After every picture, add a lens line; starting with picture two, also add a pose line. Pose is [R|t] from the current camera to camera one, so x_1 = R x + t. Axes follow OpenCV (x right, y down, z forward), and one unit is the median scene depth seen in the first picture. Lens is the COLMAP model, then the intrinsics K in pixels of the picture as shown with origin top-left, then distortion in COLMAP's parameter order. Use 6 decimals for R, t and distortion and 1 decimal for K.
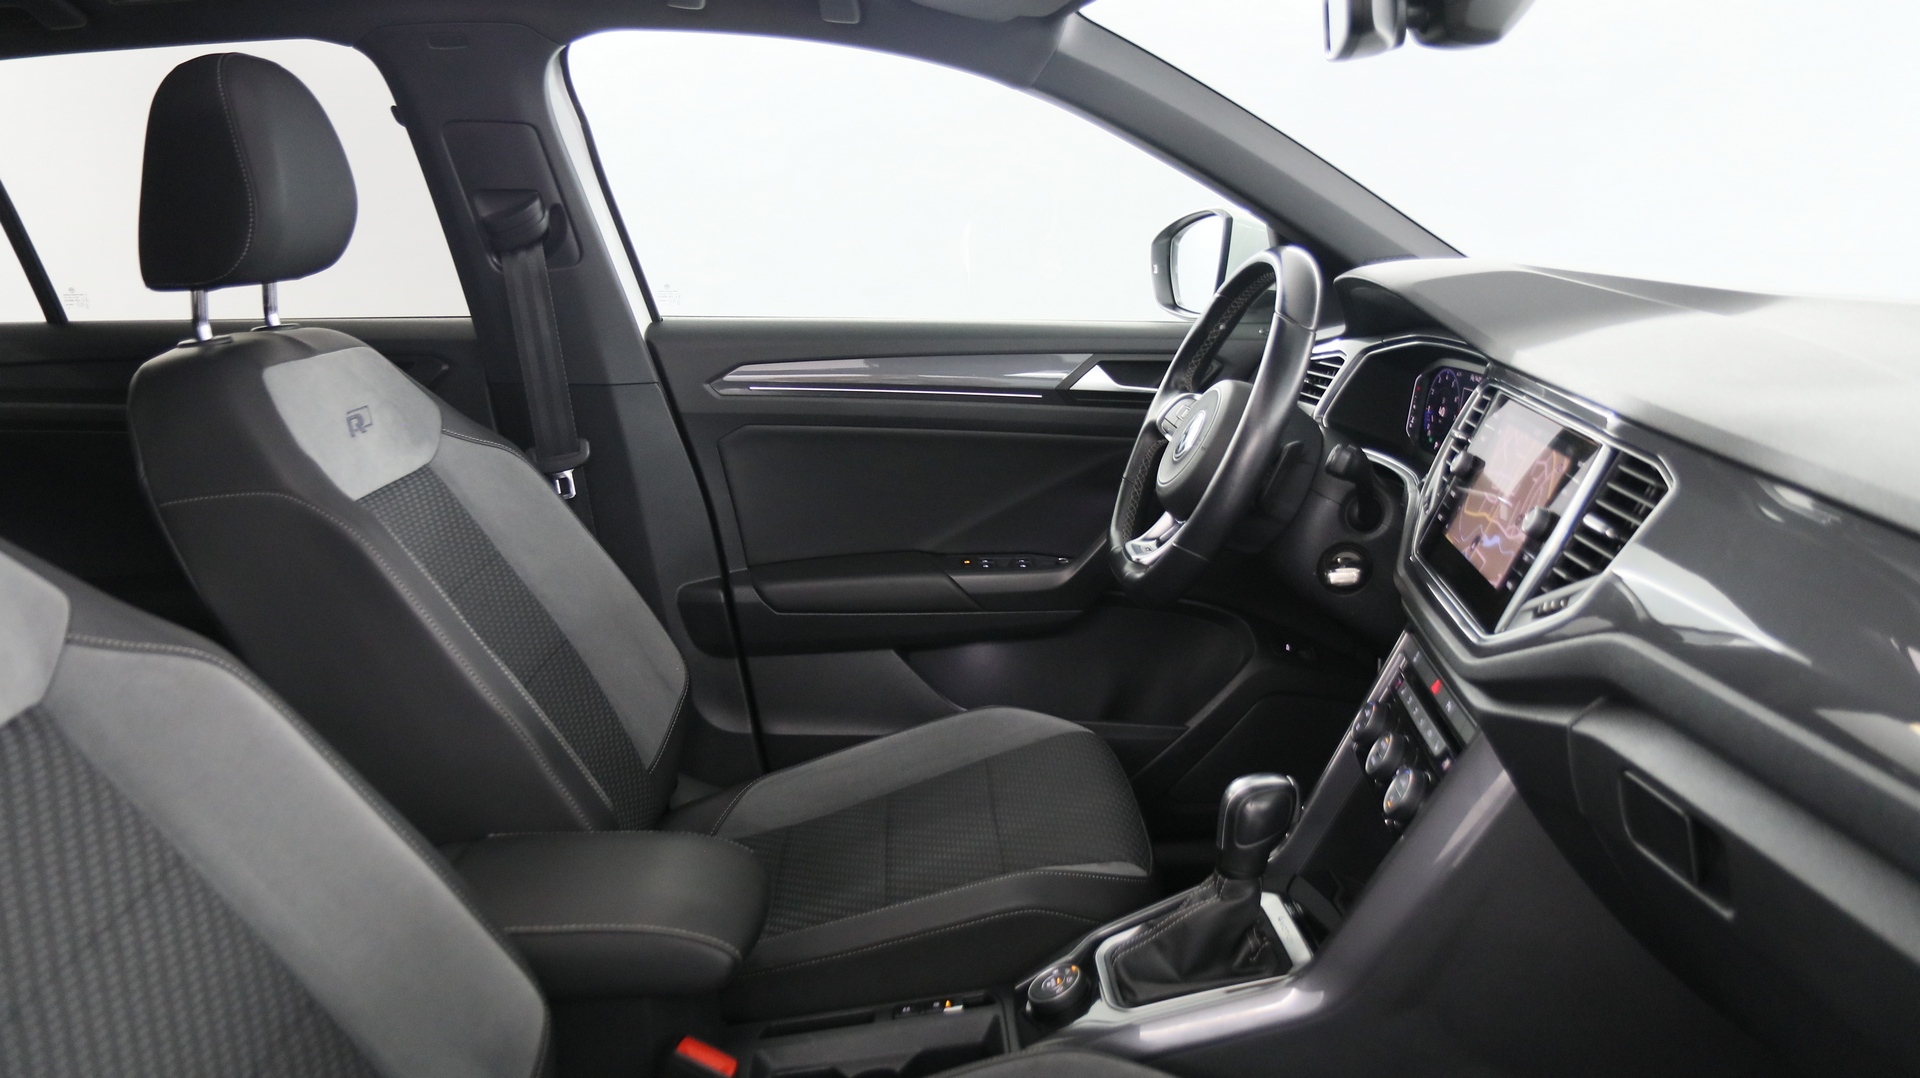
lens RADIAL K [[1459.5, 0, 951.3], [0, 1459.5, 545.8], [0, 0, 1]] dist [-0.010560, -0.001752]
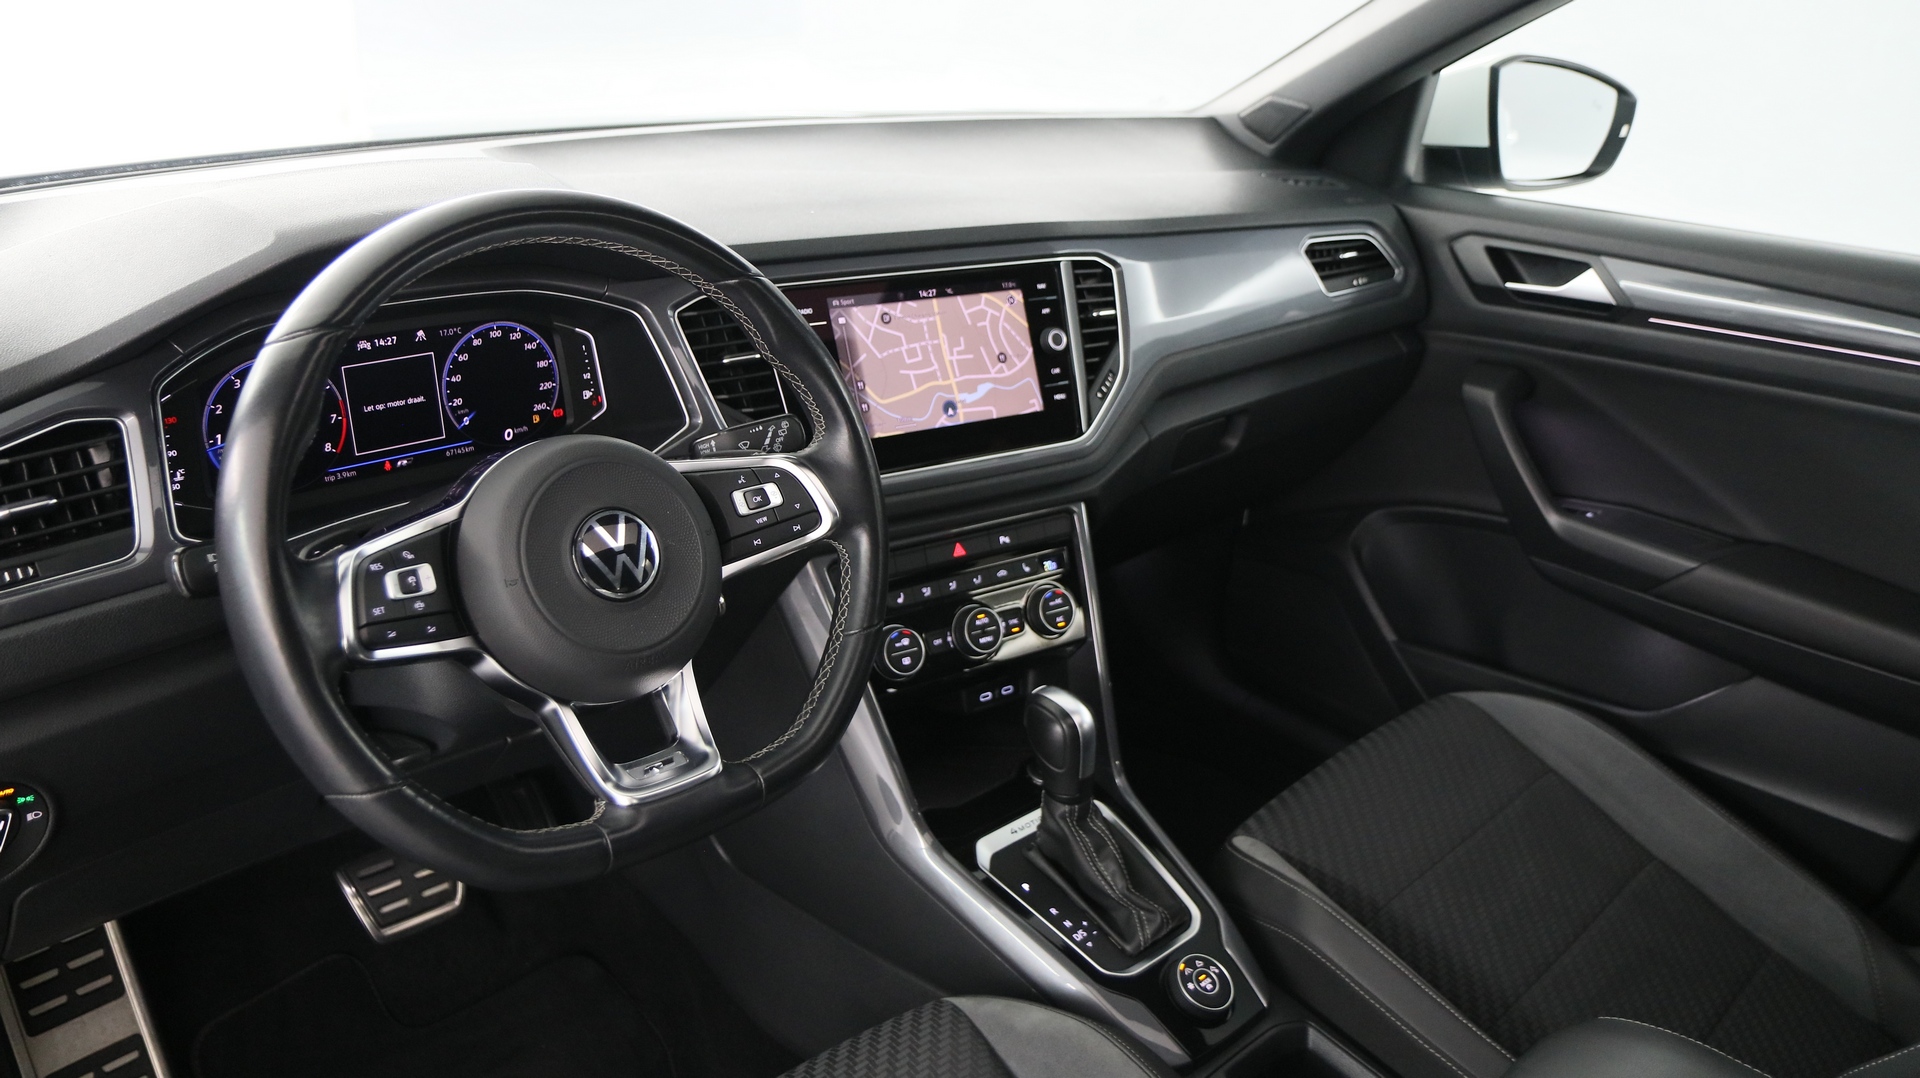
lens RADIAL K [[1459.5, 0, 951.3], [0, 1459.5, 545.8], [0, 0, 1]] dist [-0.010560, -0.001752]
pose [[-0.636744, -0.327070, 0.698271, -0.282026], [0.129369, 0.847429, 0.514906, -0.317425], [-0.760145, 0.418198, -0.497282, 1.077291]]
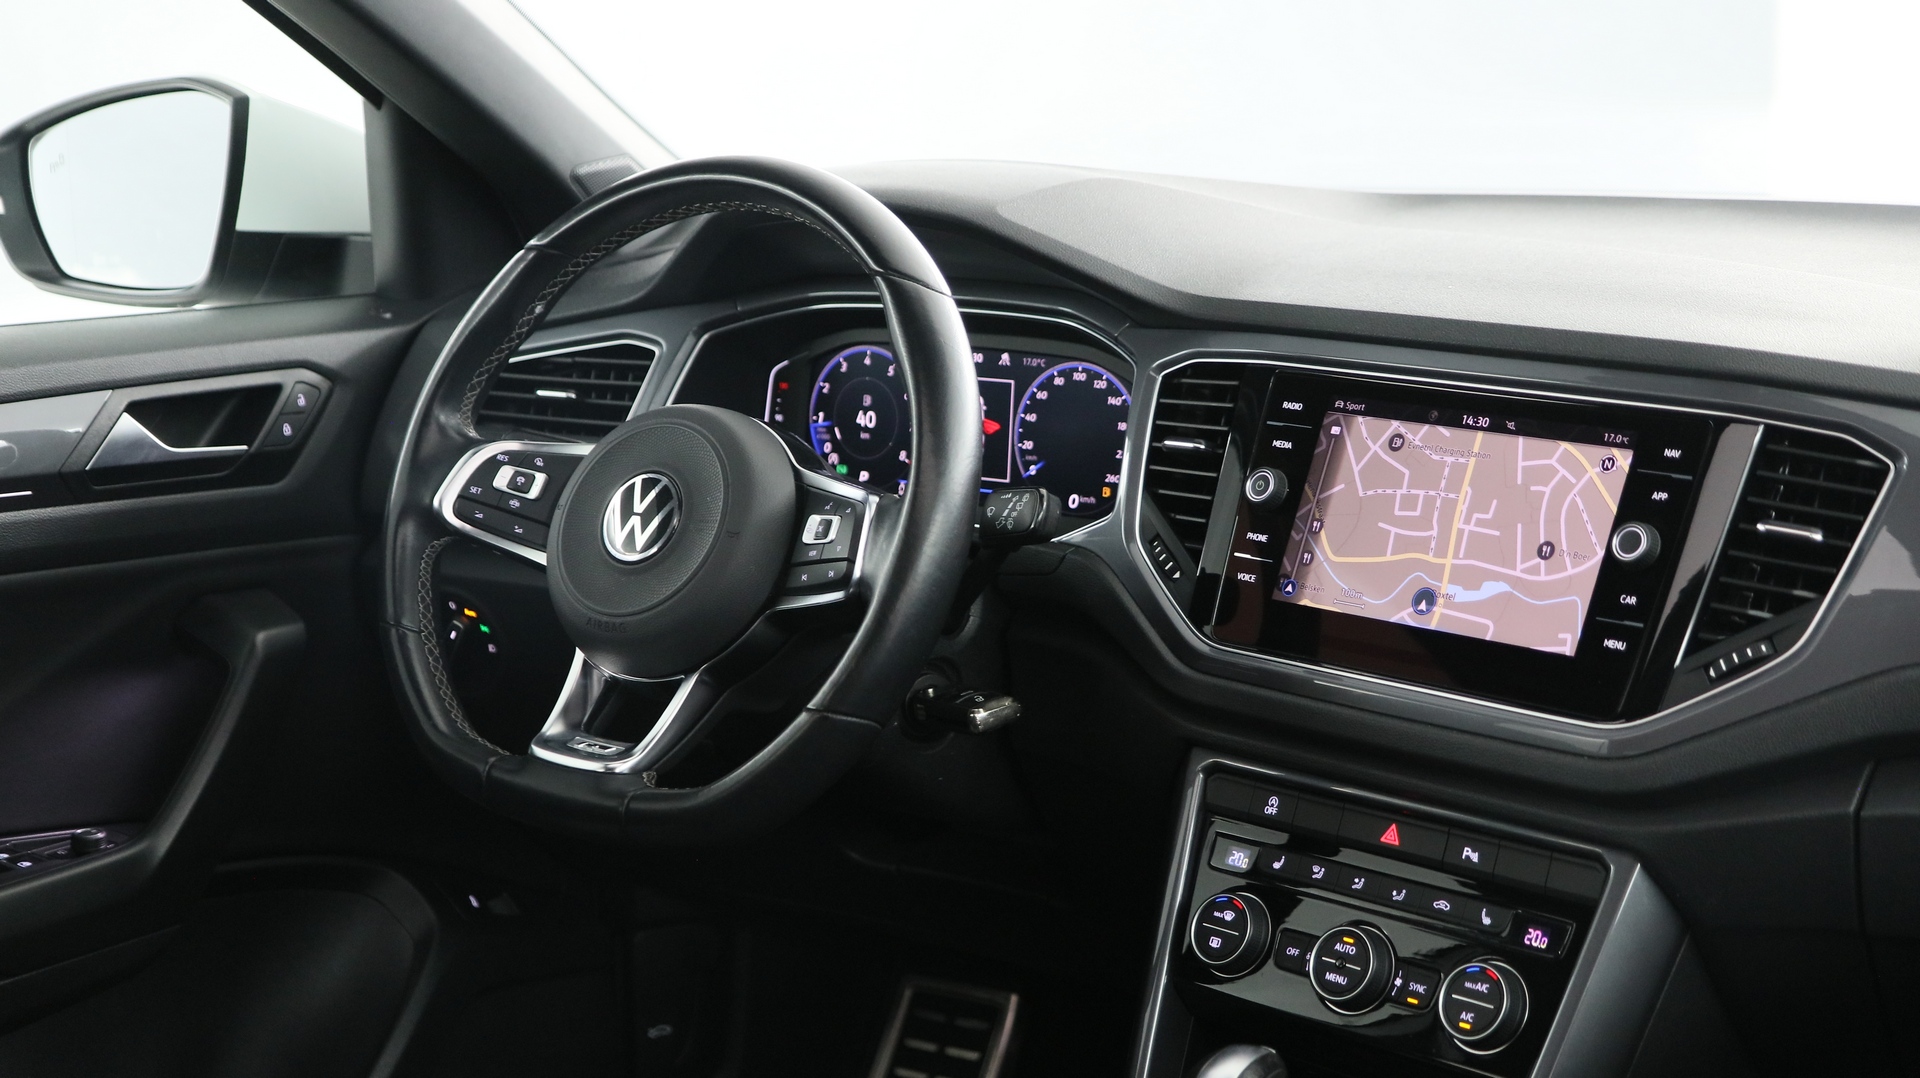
lens RADIAL K [[2846.9, 0, 960.0], [0, 2846.9, 539.0], [0, 0, 1]] dist [-0.014415, 0.032353]
pose [[0.651011, -0.145966, 0.744902, -0.489088], [0.181526, 0.982800, 0.033937, -0.075384], [-0.737044, 0.113126, 0.666310, 0.211816]]
